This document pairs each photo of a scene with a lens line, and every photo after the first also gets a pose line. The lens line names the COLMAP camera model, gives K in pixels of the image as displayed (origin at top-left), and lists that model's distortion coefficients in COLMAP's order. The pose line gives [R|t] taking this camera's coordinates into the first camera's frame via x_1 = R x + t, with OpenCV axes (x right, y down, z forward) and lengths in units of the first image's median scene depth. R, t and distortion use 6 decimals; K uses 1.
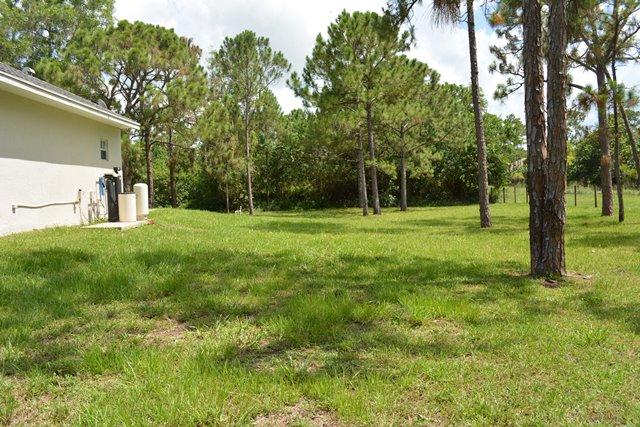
lens RADIAL K [[435.1, 0, 320.0], [0, 435.1, 213.5], [0, 0, 1]] dist [-0.000459, -0.000248]
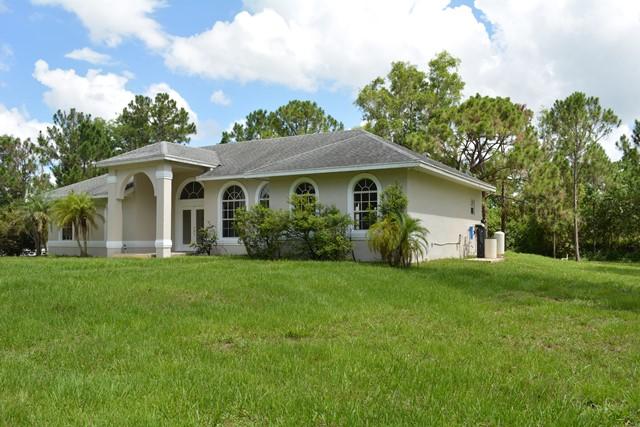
lens RADIAL K [[532.3, 0, 320.0], [0, 532.3, 213.5], [0, 0, 1]] dist [-0.090311, 0.007339]
pose [[0.826753, 0.015319, -0.562356, 0.034645], [-0.070358, 0.994596, -0.076344, 0.023530], [0.558148, 0.102684, 0.823363, -0.398511]]
